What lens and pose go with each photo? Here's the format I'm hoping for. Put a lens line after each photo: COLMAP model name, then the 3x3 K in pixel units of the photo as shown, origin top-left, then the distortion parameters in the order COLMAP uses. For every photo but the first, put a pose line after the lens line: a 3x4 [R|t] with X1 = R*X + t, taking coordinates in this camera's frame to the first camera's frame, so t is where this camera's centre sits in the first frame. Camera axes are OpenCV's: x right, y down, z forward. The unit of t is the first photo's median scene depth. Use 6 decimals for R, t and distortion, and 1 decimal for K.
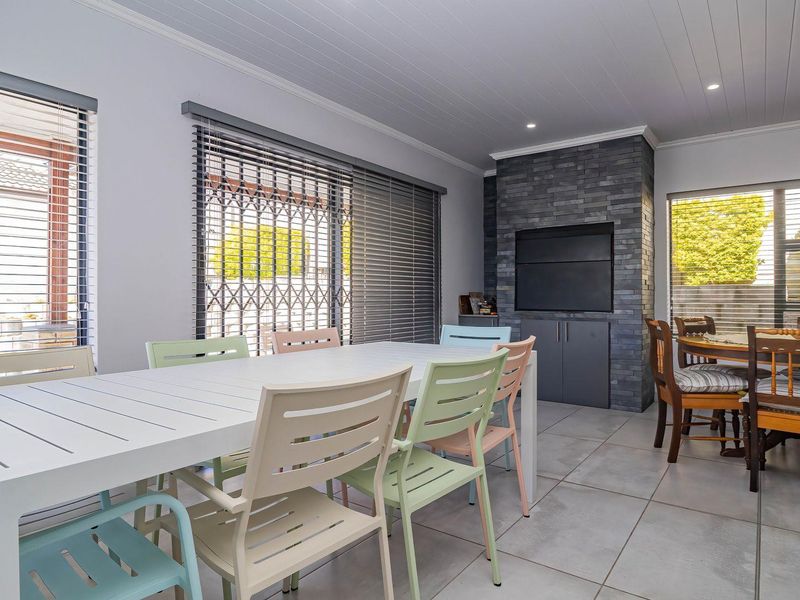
lens RADIAL K [[498.5, 0, 399.4], [0, 498.5, 294.3], [0, 0, 1]] dist [0.005903, -0.002226]
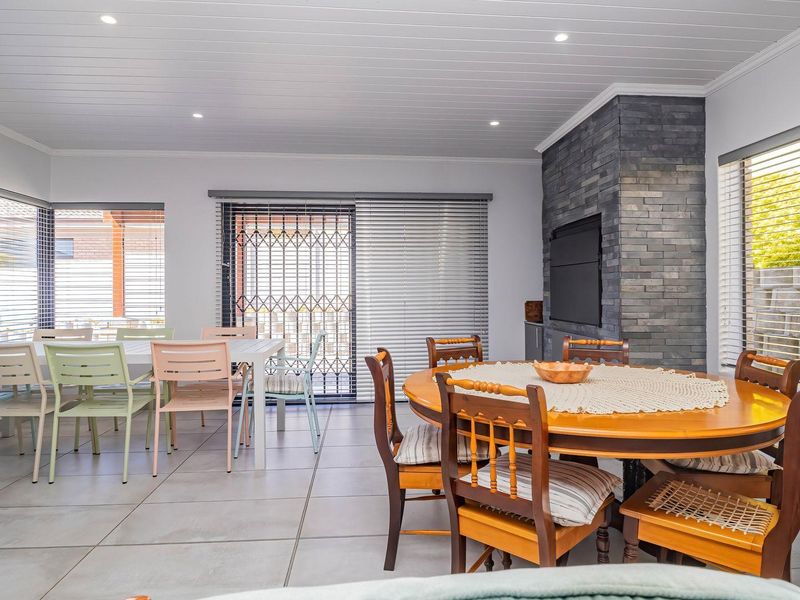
lens RADIAL K [[498.5, 0, 405.4], [0, 498.5, 294.2], [0, 0, 1]] dist [0.005903, -0.002226]
pose [[0.647047, -0.001359, -0.762449, 0.830230], [0.013365, 0.999865, 0.009560, -0.027693], [0.762333, -0.016376, 0.646977, 0.252791]]
